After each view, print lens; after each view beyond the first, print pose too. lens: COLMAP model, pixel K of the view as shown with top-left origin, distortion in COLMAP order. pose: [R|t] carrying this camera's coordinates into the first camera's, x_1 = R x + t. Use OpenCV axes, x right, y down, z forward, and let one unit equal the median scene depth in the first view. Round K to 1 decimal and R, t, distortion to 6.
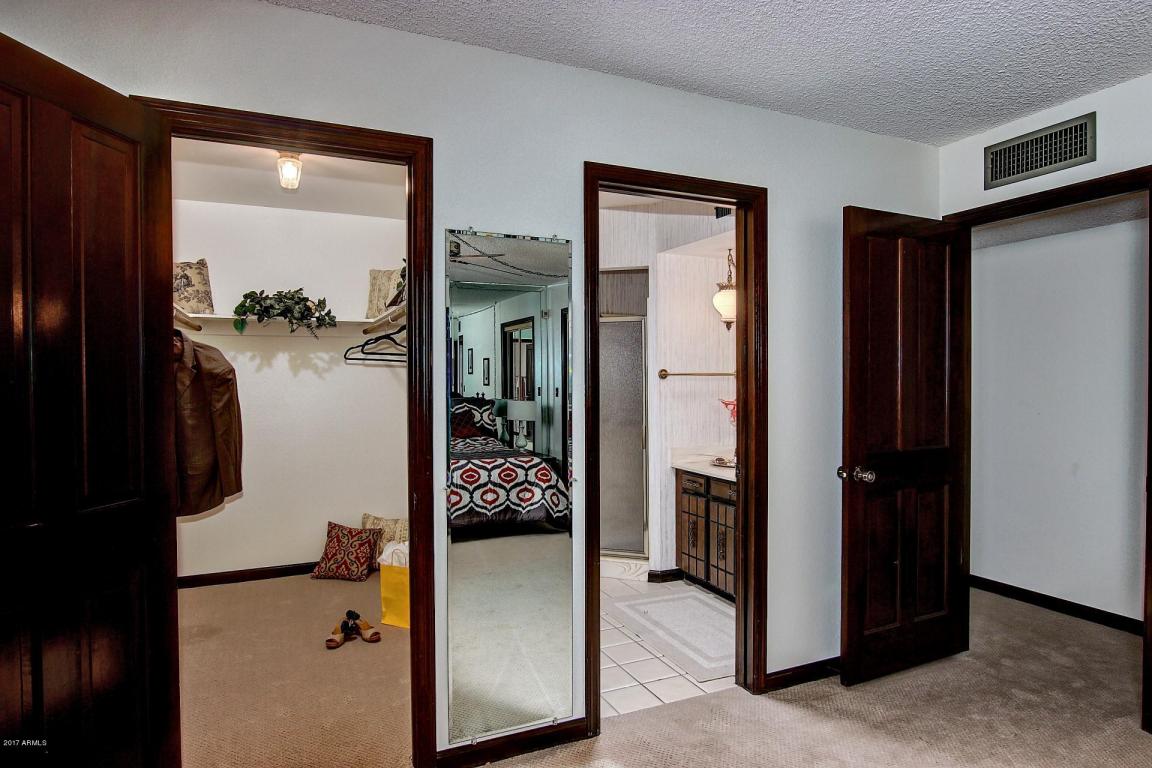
lens RADIAL K [[660.9, 0, 578.1], [0, 660.9, 388.4], [0, 0, 1]] dist [-0.021705, 0.000131]
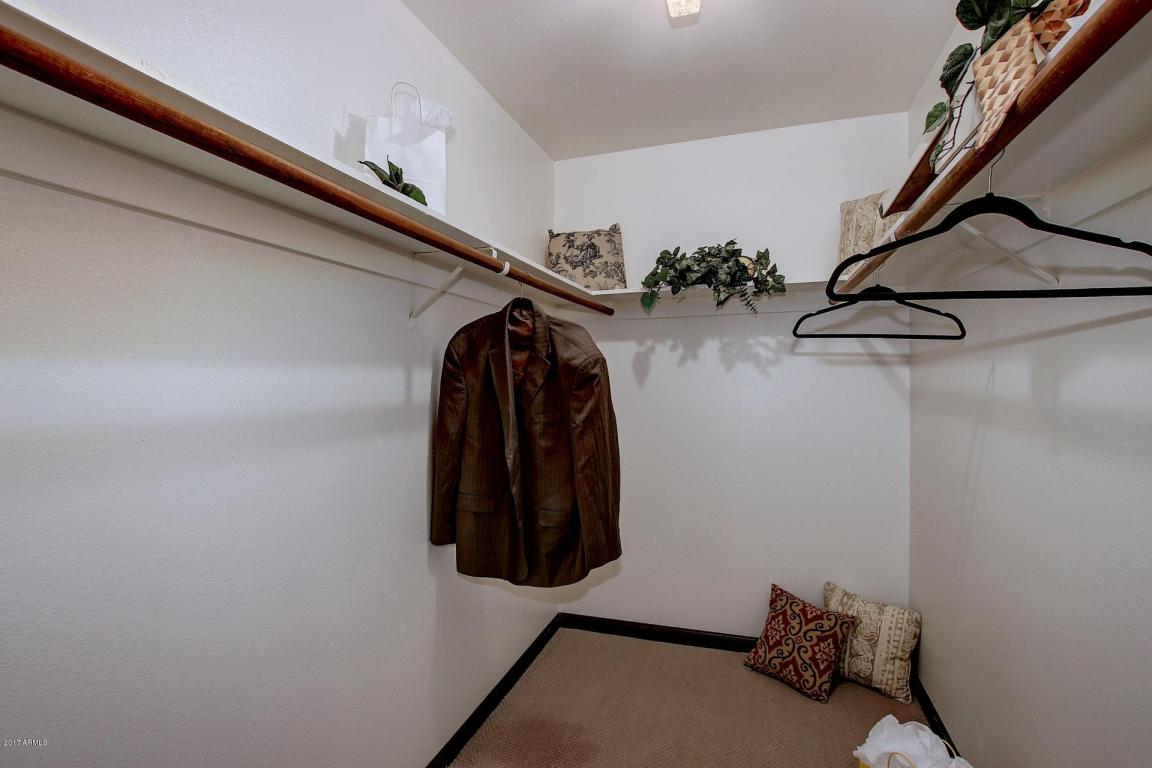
lens RADIAL K [[532.1, 0, 574.5], [0, 532.1, 388.4], [0, 0, 1]] dist [-0.032751, 0.003720]
pose [[0.724799, 0.011097, -0.688871, -0.164921], [-0.005273, 0.999930, 0.010560, -0.005754], [0.688940, -0.004021, 0.724807, 0.498055]]
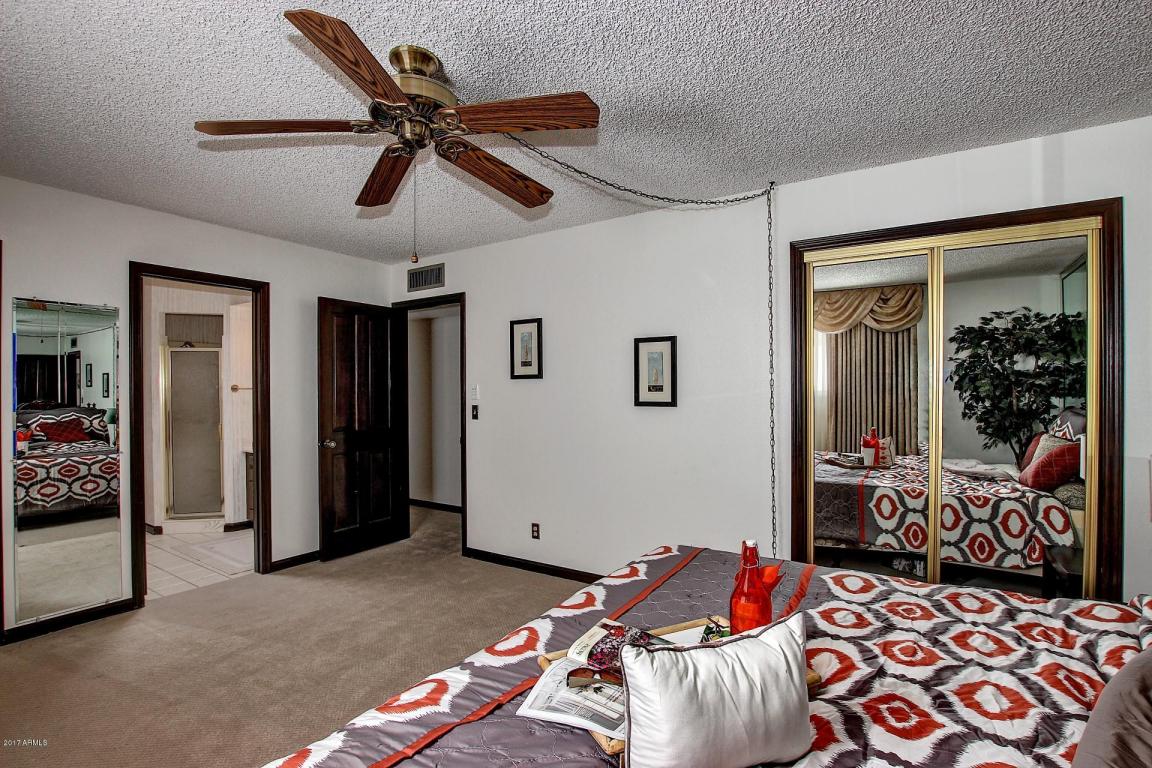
lens RADIAL K [[532.1, 0, 571.0], [0, 532.1, 390.3], [0, 0, 1]] dist [-0.032751, 0.003720]
pose [[0.846149, 0.000677, 0.532945, 0.179897], [0.007910, 0.999873, -0.013829, 0.006868], [-0.532887, 0.015918, 0.846037, -0.494059]]
